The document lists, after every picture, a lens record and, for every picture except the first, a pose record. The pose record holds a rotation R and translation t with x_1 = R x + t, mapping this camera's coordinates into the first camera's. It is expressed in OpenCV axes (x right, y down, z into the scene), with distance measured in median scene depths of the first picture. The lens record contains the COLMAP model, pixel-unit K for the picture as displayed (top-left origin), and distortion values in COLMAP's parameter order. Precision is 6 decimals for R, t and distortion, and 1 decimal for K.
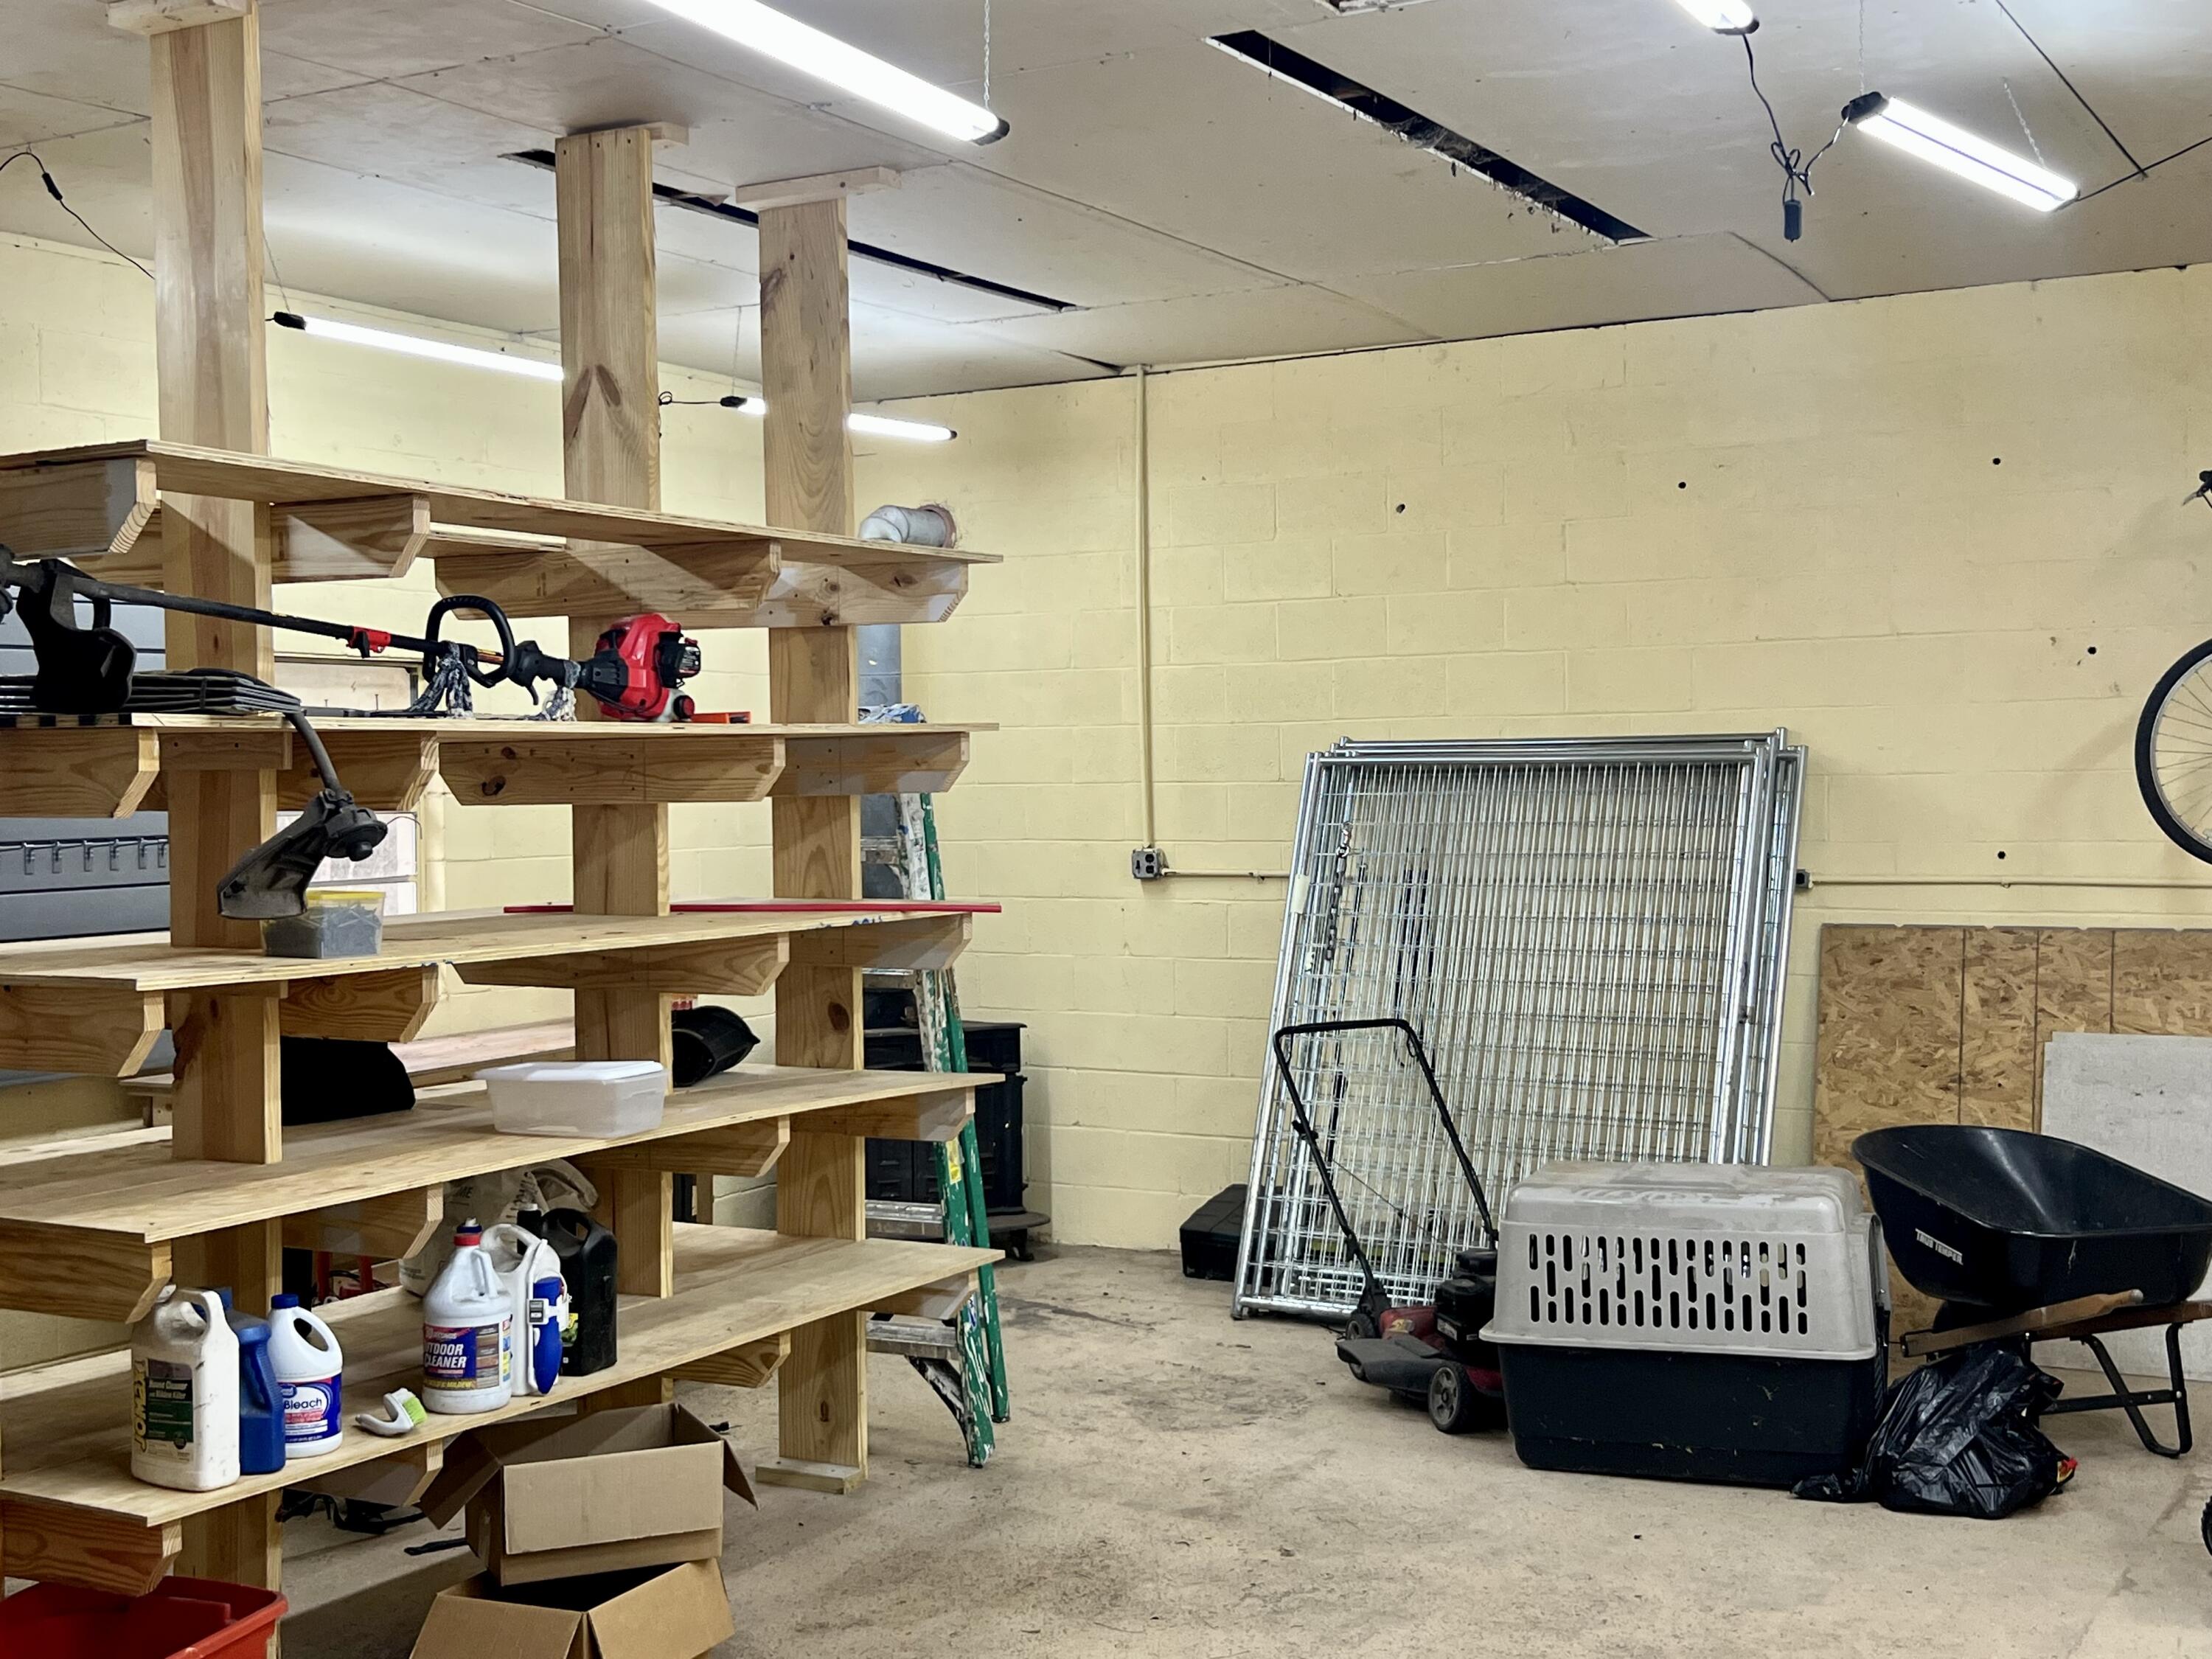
lens RADIAL K [[2587.4, 0, 1108.4], [0, 2587.4, 822.6], [0, 0, 1]] dist [0.027079, 0.000000]
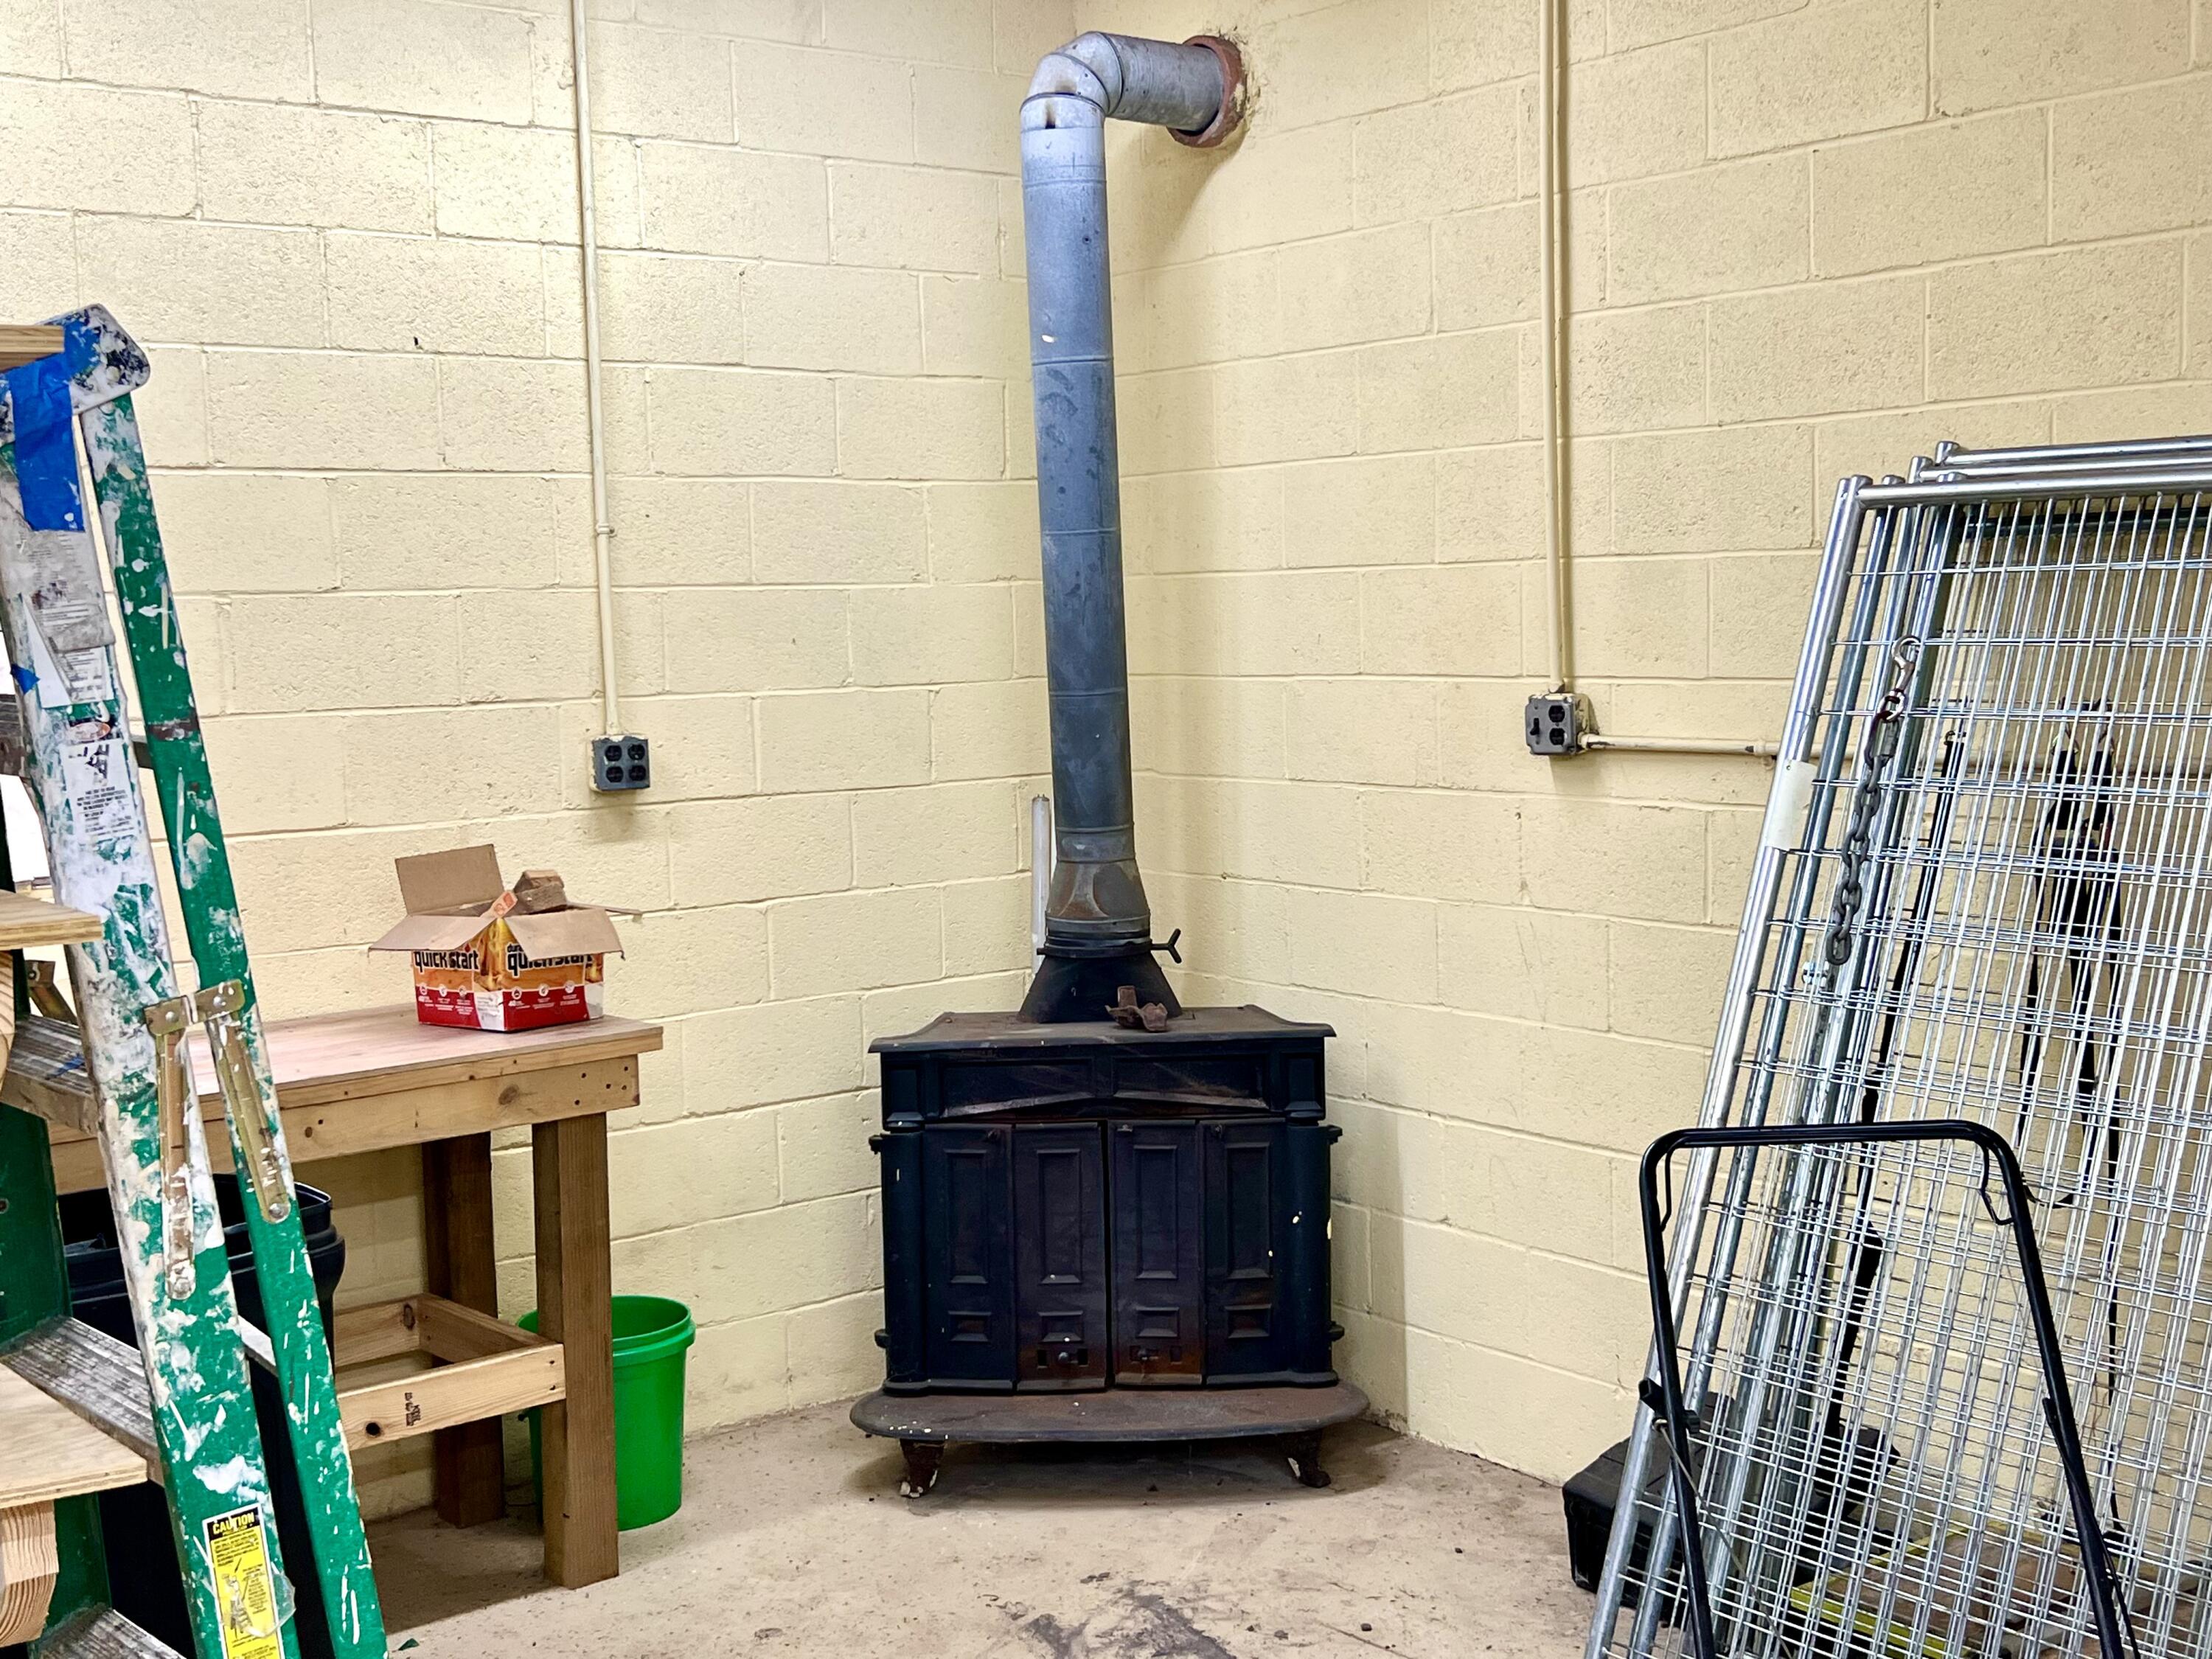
lens RADIAL K [[2587.4, 0, 1094.1], [0, 2587.4, 836.4], [0, 0, 1]] dist [0.027079, 0.000000]
pose [[0.924704, 0.027472, -0.379694, 0.122839], [0.001986, 0.997031, 0.076977, -0.000848], [0.380682, -0.071935, 0.921904, 0.520919]]
